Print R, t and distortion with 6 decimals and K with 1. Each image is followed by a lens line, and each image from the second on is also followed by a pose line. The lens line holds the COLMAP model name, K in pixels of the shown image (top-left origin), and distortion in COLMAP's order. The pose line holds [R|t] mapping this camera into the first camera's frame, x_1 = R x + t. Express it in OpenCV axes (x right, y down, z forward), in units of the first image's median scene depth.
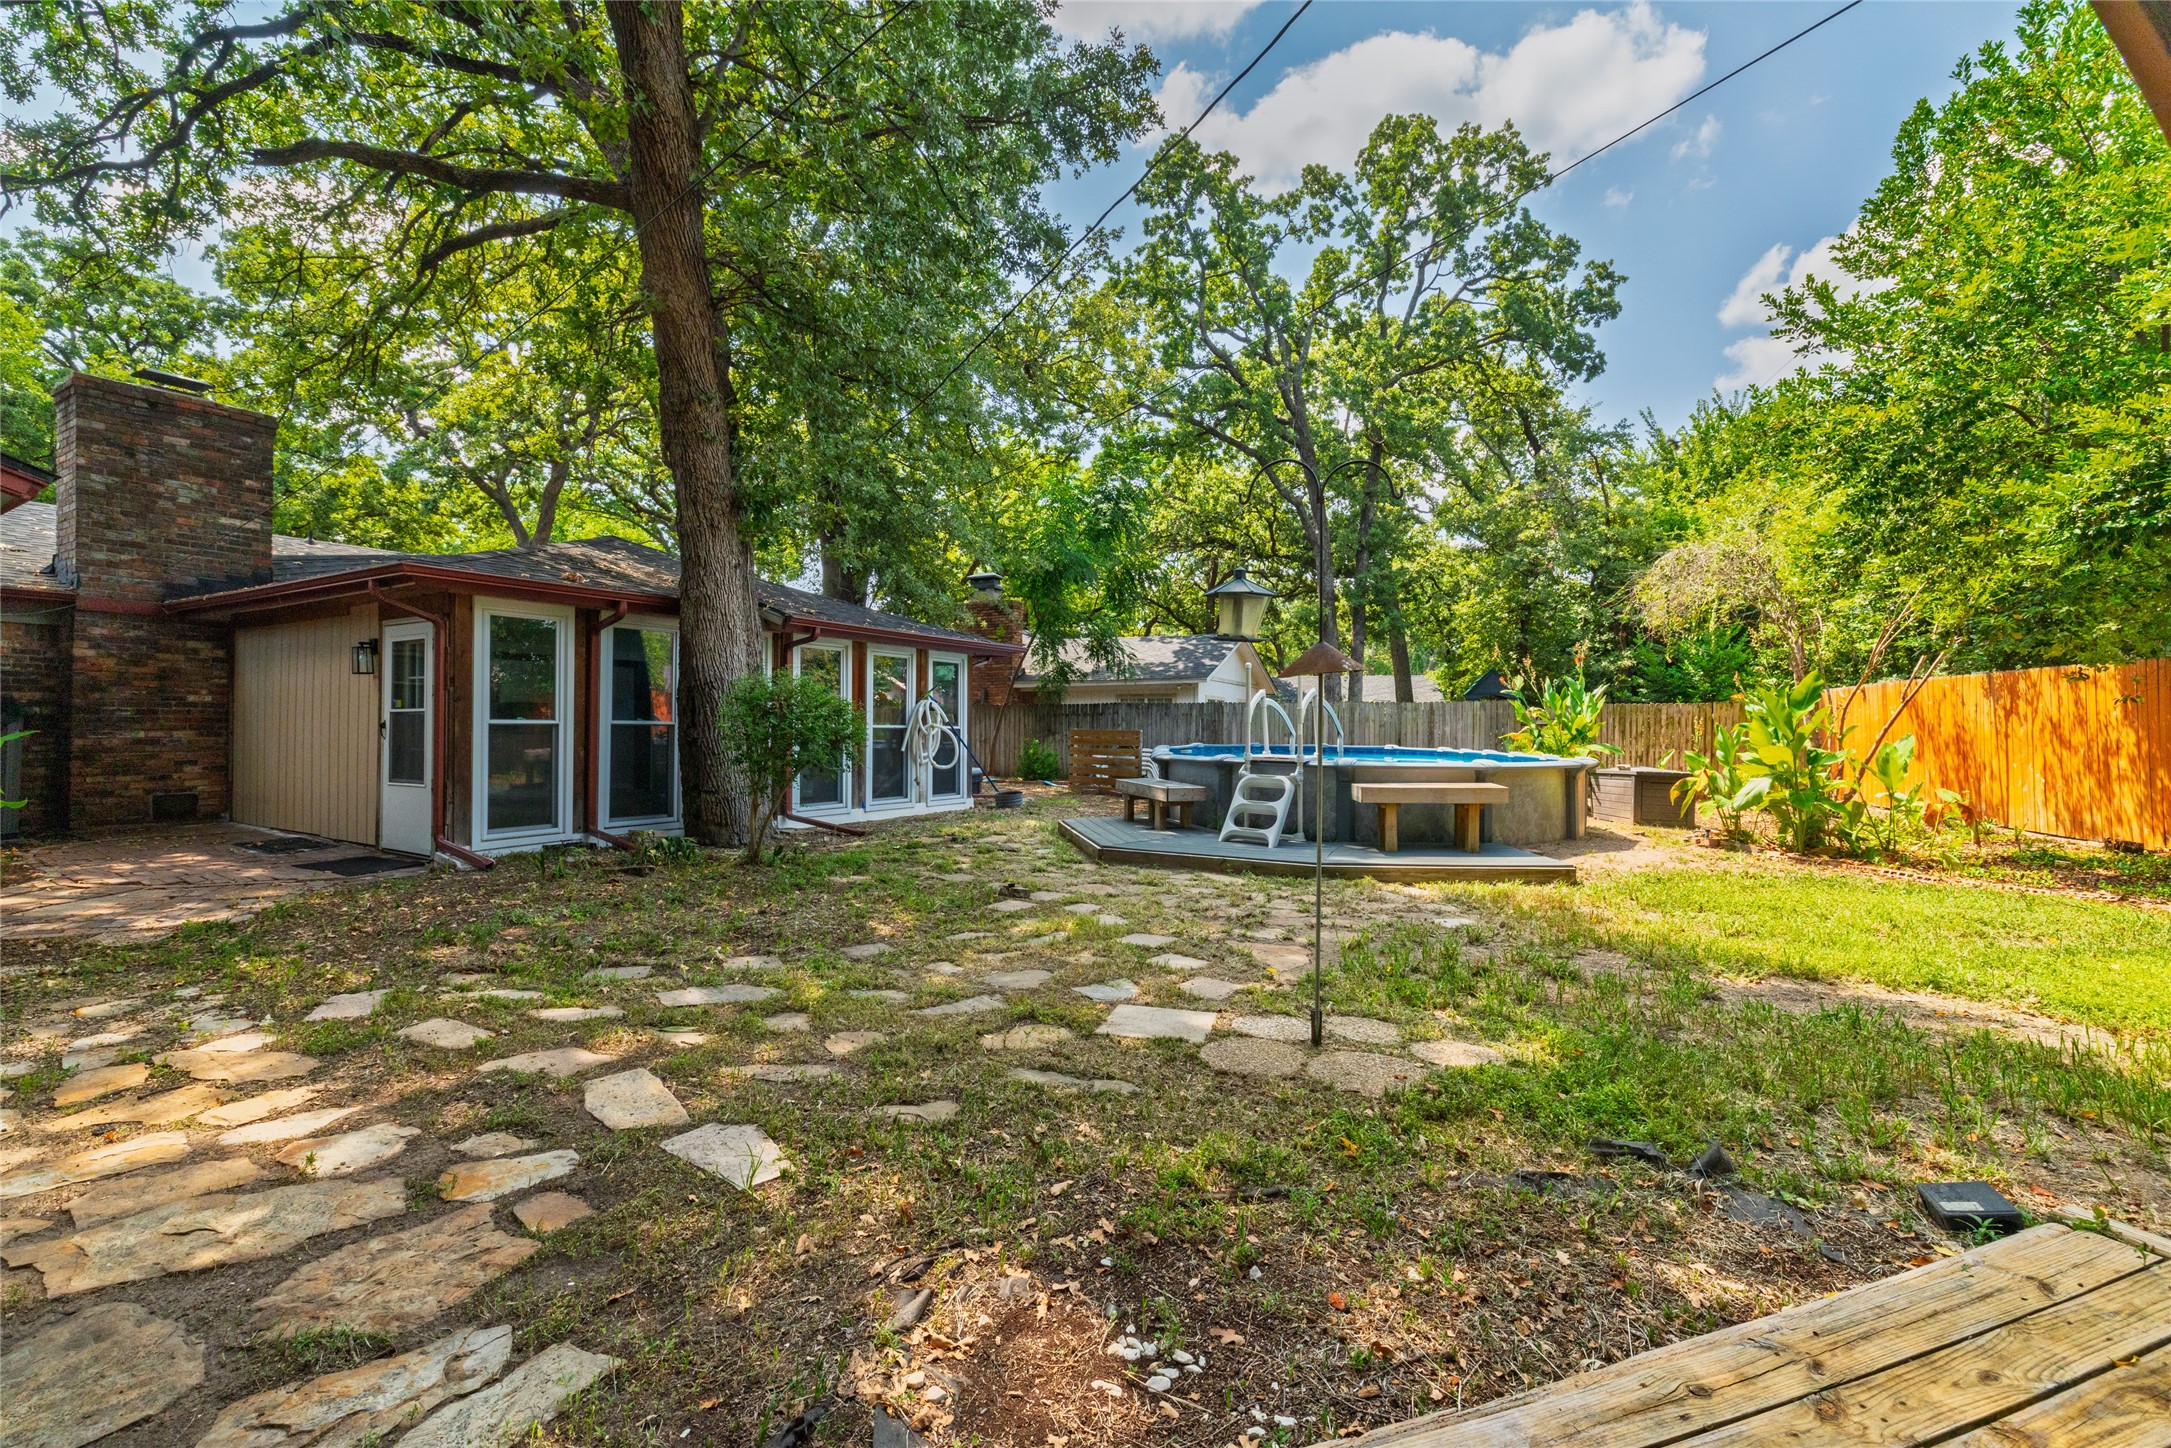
lens RADIAL K [[929.6, 0, 1072.4], [0, 929.6, 726.3], [0, 0, 1]] dist [0.001366, -0.000066]
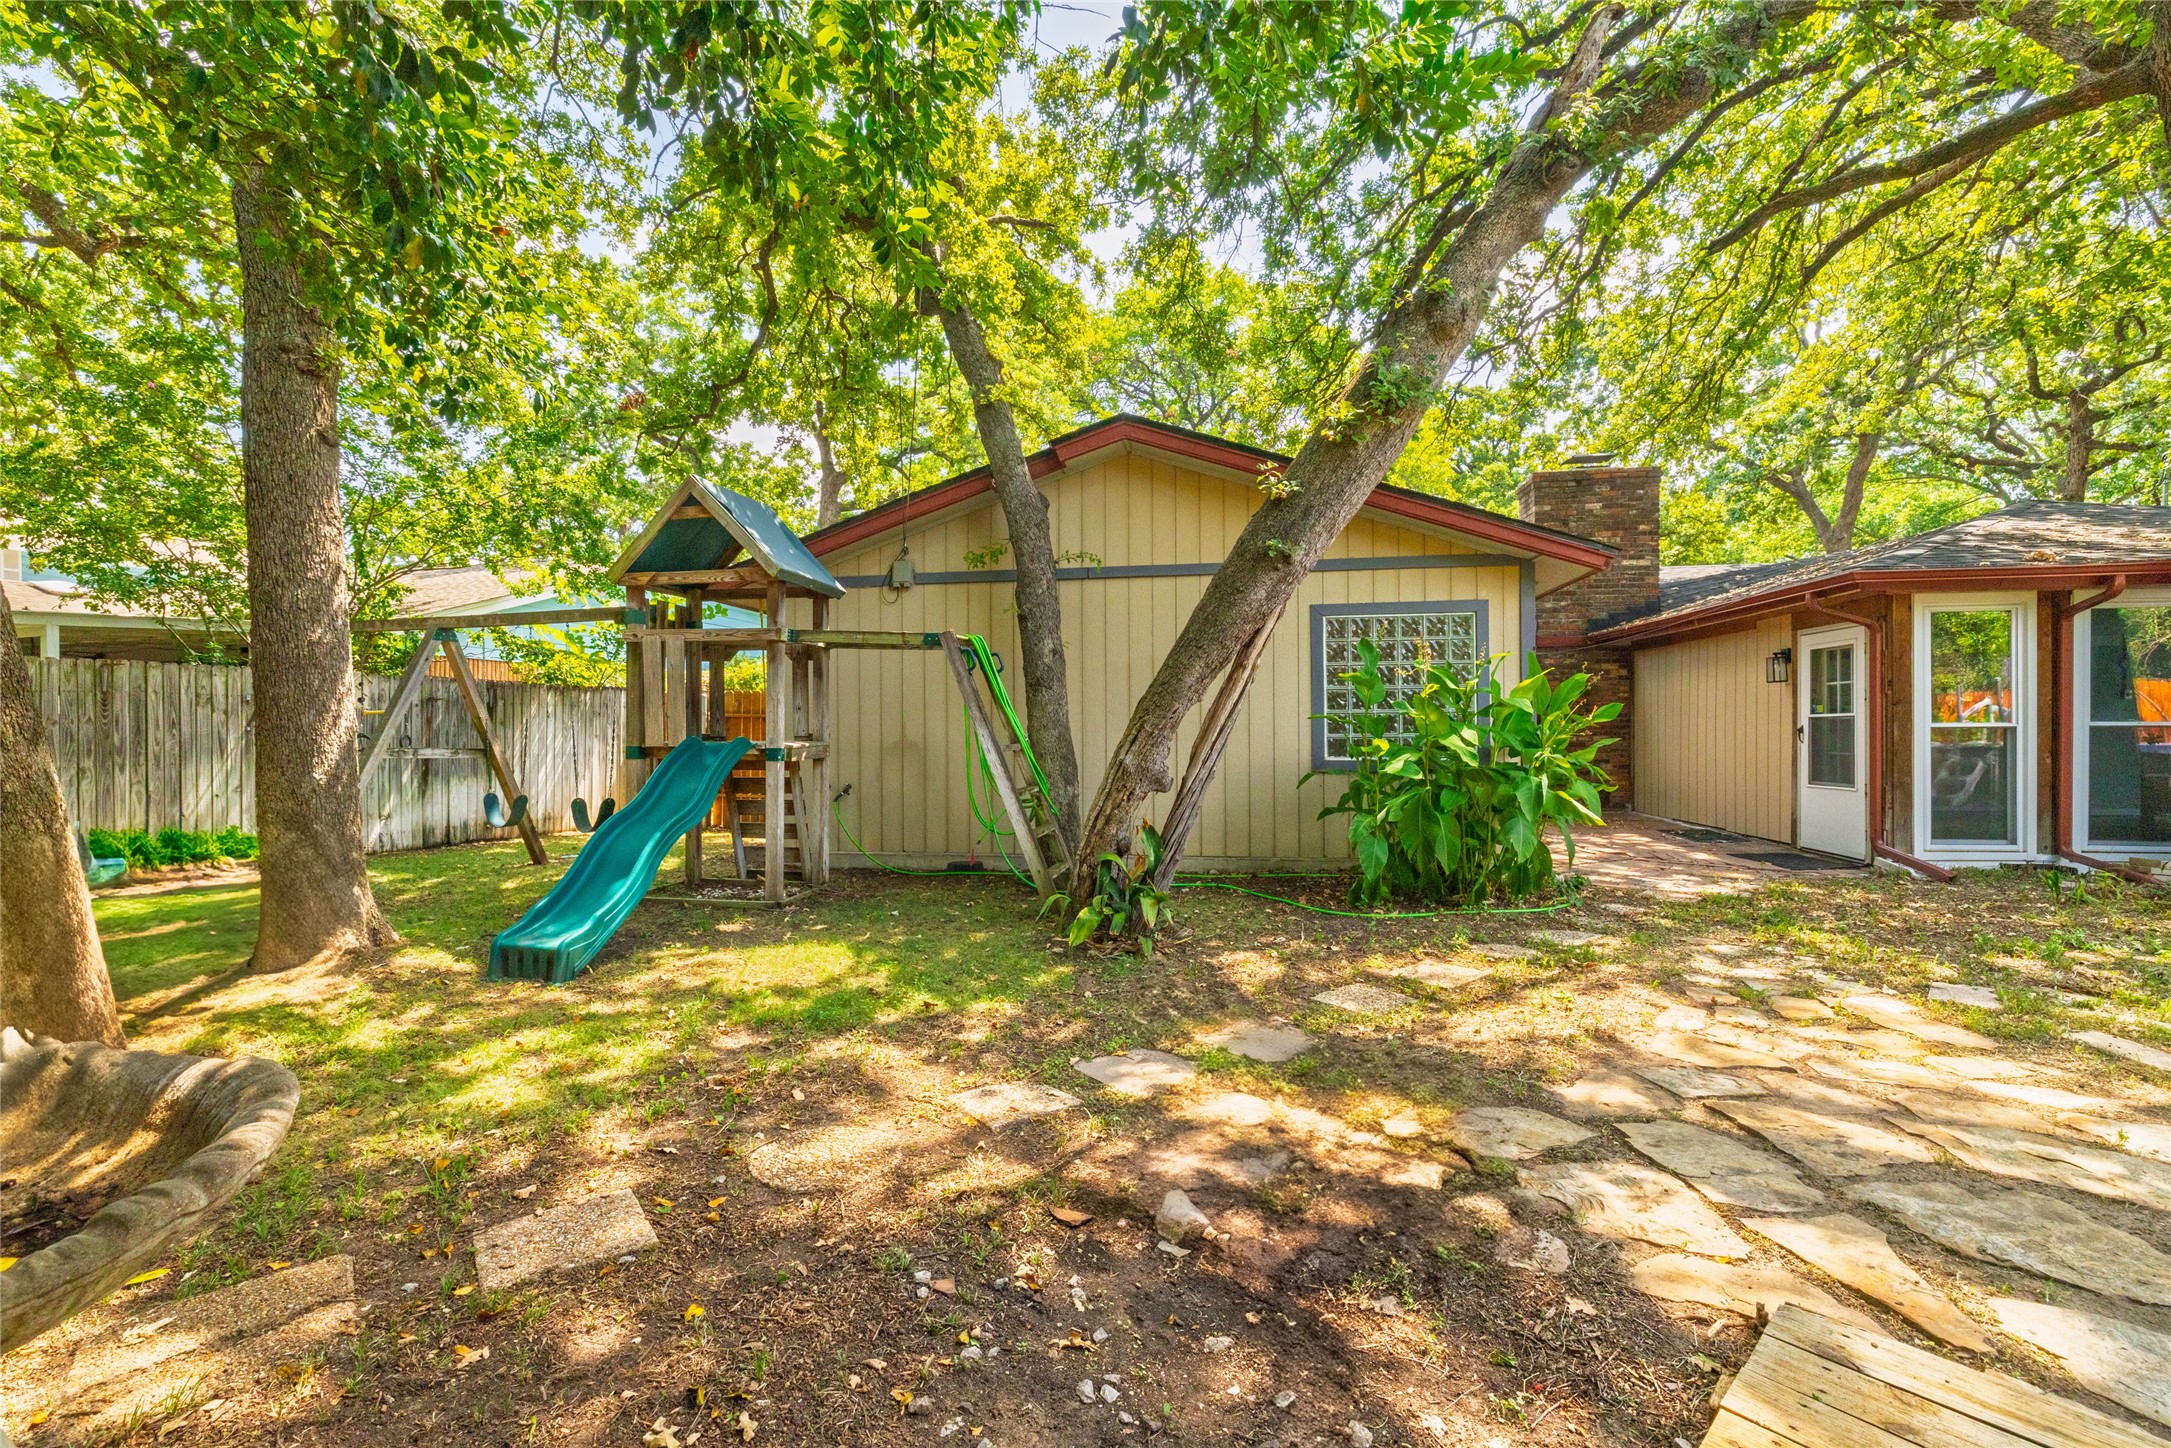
lens RADIAL K [[929.6, 0, 1086.1], [0, 929.6, 729.7], [0, 0, 1]] dist [0.001366, -0.000066]
pose [[0.390188, -0.009722, -0.920684, -0.088396], [0.008479, 0.999940, -0.006966, -0.000804], [0.920696, -0.005088, 0.390247, -0.153327]]
